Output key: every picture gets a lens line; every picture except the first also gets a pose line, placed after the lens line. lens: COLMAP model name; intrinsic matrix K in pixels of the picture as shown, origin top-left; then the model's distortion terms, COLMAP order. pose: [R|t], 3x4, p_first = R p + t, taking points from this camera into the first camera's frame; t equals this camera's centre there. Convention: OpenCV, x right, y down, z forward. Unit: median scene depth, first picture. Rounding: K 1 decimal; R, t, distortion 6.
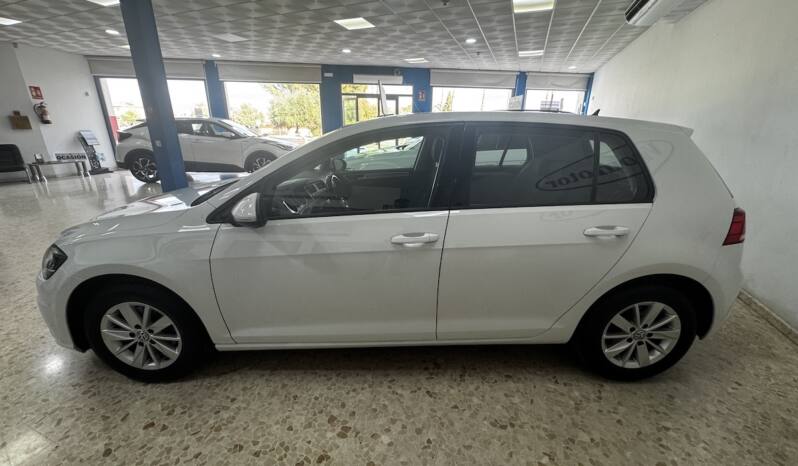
lens RADIAL K [[322.5, 0, 398.0], [0, 322.5, 234.1], [0, 0, 1]] dist [-0.003067, 0.000701]
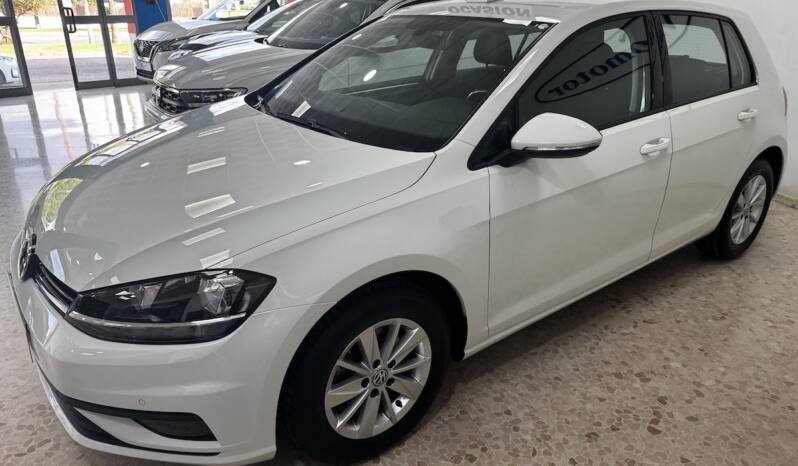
lens RADIAL K [[547.3, 0, 392.7], [0, 547.3, 228.3], [0, 0, 1]] dist [-0.011938, -0.015649]
pose [[0.813724, -0.226537, 0.535289, -1.416590], [0.204984, 0.973600, 0.100424, -0.066469], [-0.543907, 0.028008, 0.838678, 0.118476]]
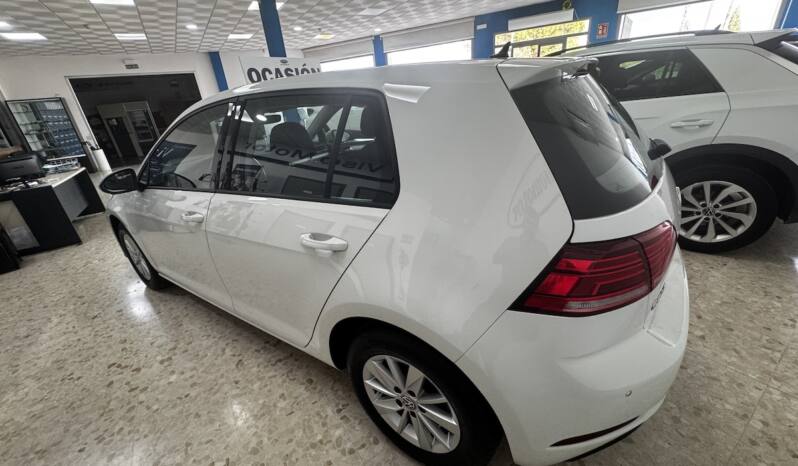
lens RADIAL K [[322.5, 0, 398.5], [0, 322.5, 233.9], [0, 0, 1]] dist [-0.003067, 0.000701]
pose [[0.808257, 0.158610, -0.567065, 1.220403], [-0.093819, 0.985425, 0.141903, -0.146257], [0.581307, -0.061493, 0.811357, 0.531976]]
